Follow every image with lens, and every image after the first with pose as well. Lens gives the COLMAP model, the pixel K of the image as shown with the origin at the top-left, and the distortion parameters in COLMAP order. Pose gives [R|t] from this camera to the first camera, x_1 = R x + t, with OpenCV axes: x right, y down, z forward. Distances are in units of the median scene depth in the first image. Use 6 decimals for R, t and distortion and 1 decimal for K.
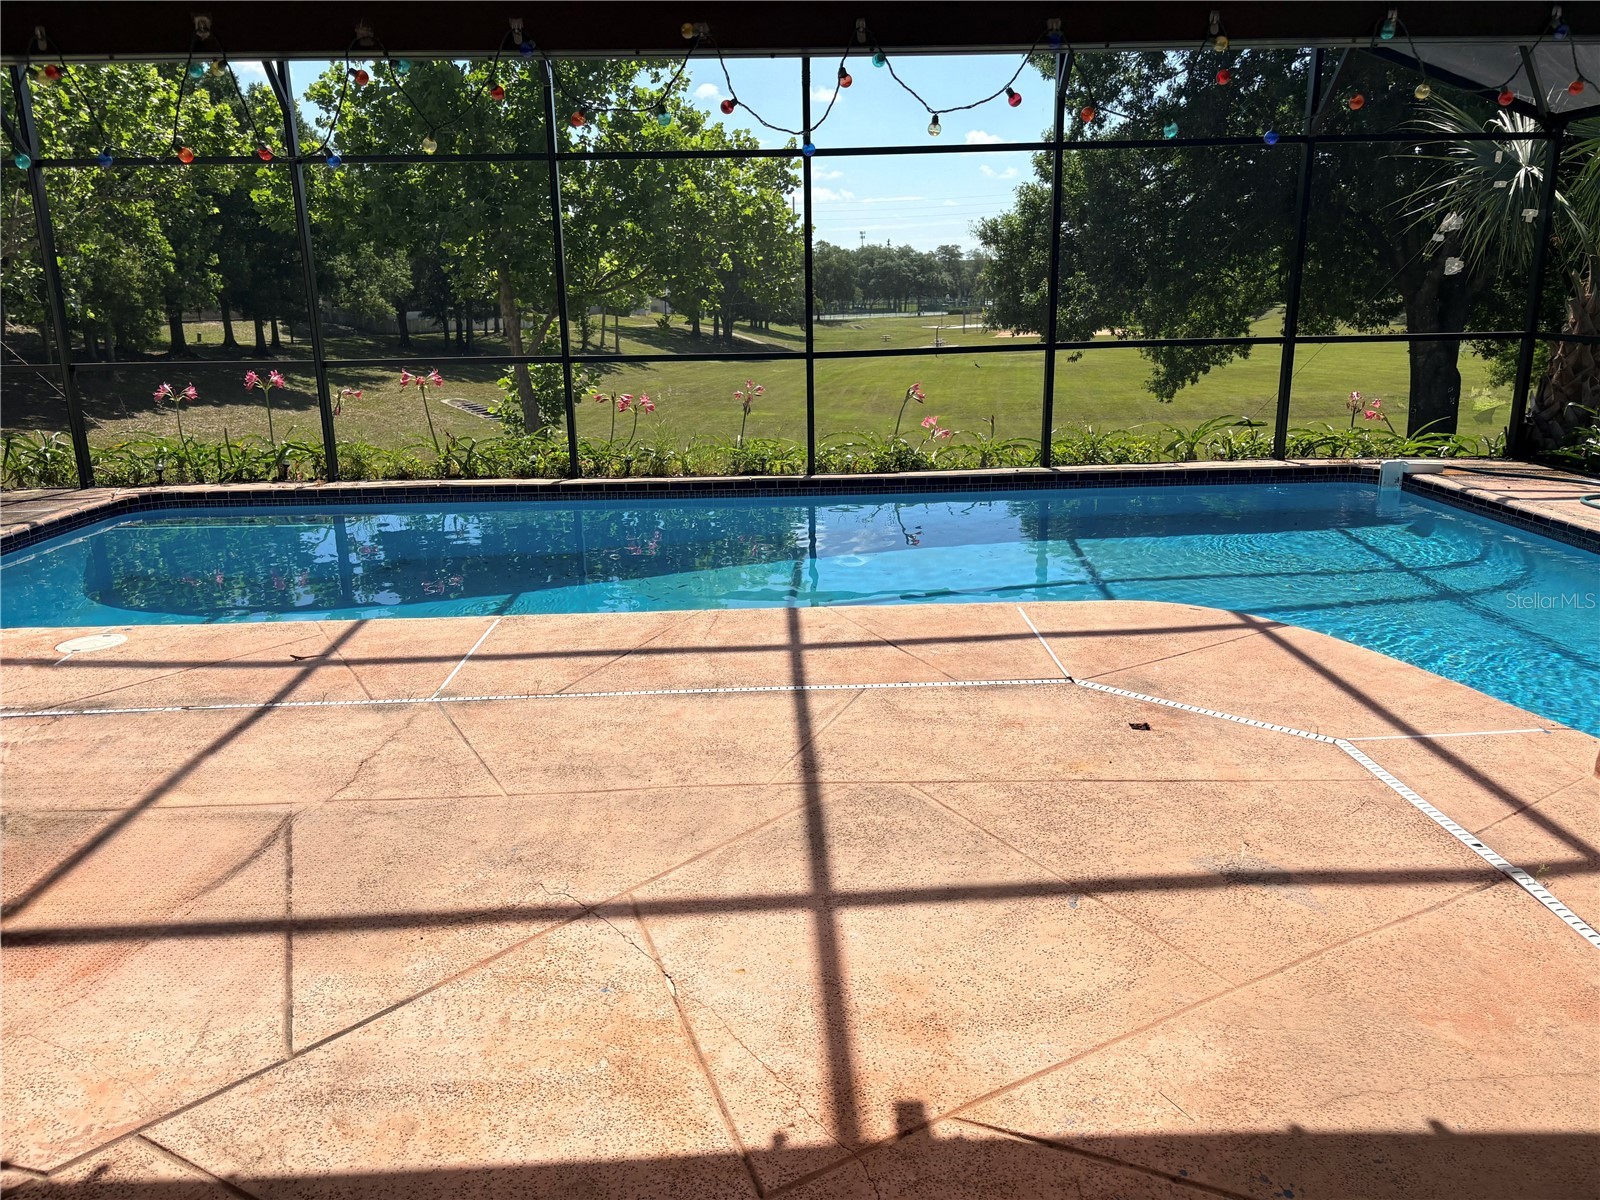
lens RADIAL K [[1224.9, 0, 802.3], [0, 1224.9, 597.7], [0, 0, 1]] dist [0.013154, -0.014783]
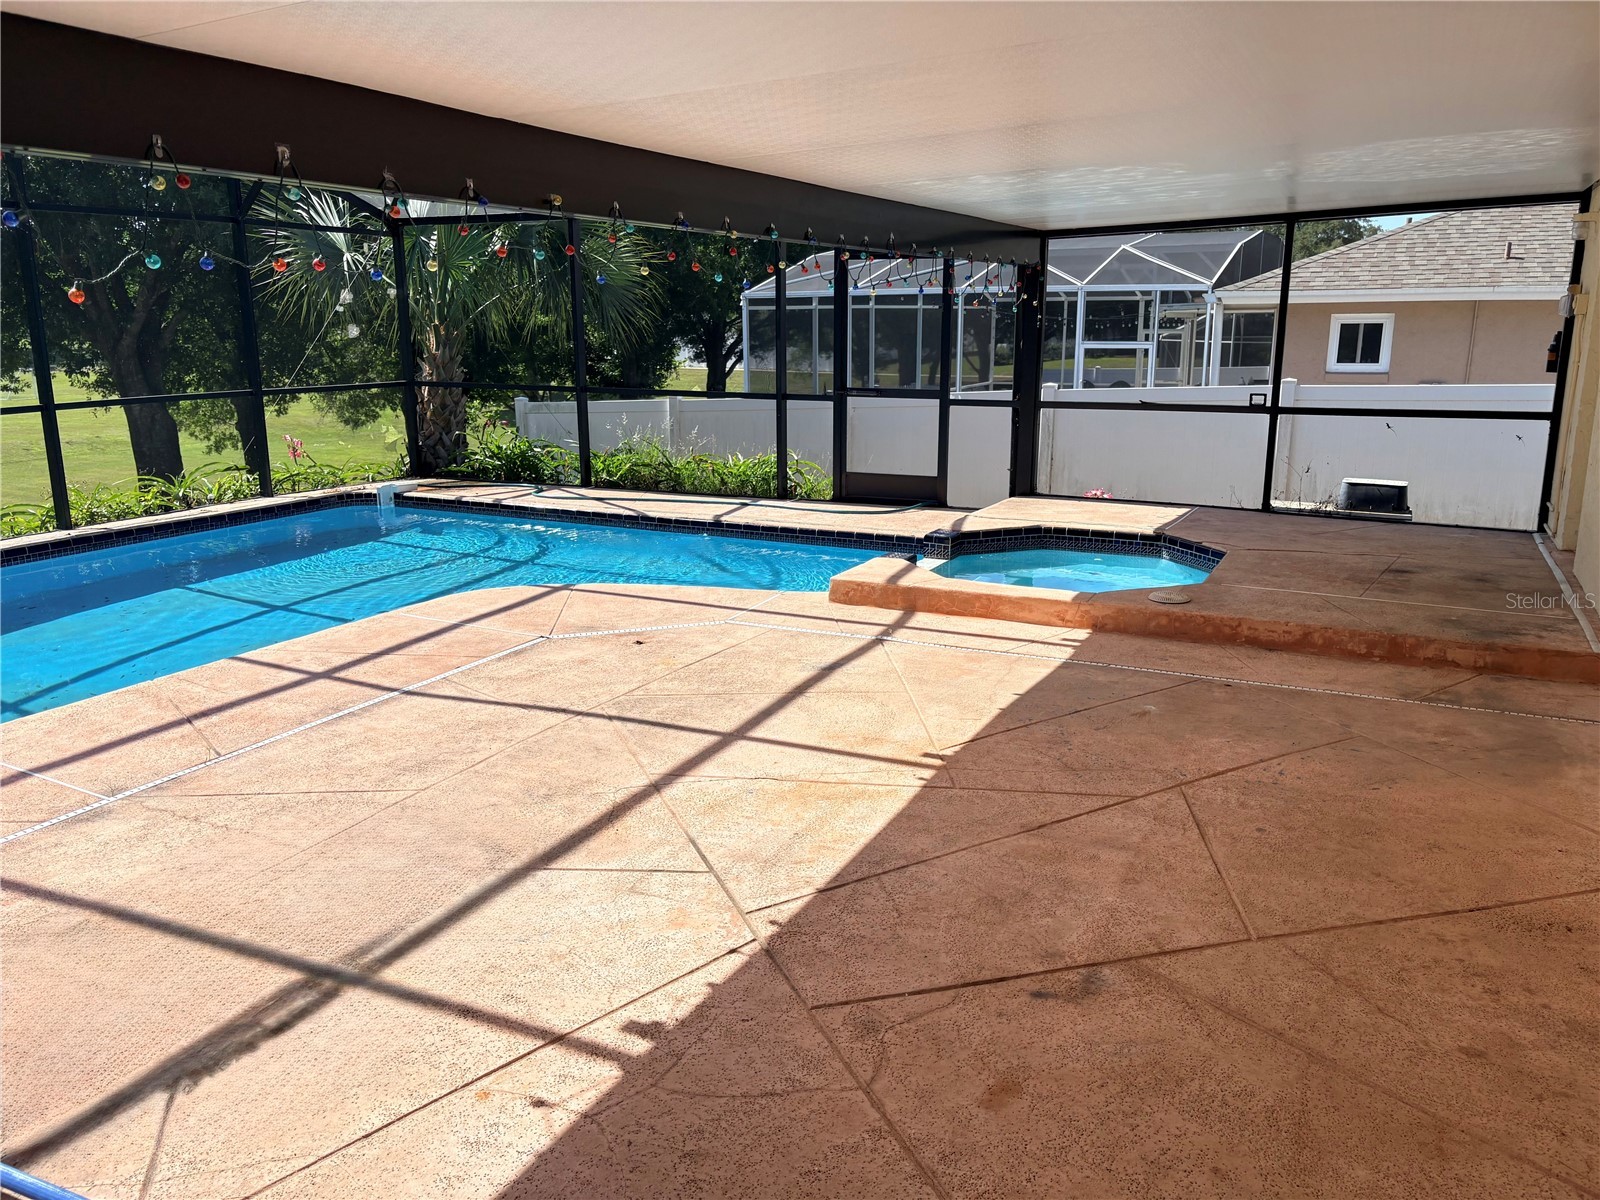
lens RADIAL K [[1224.9, 0, 799.0], [0, 1224.9, 602.9], [0, 0, 1]] dist [0.013154, -0.014783]
pose [[0.467683, -0.186055, 0.864093, -0.998753], [0.213376, 0.972447, 0.093898, -0.048238], [-0.857755, 0.140462, 0.494497, 0.058376]]
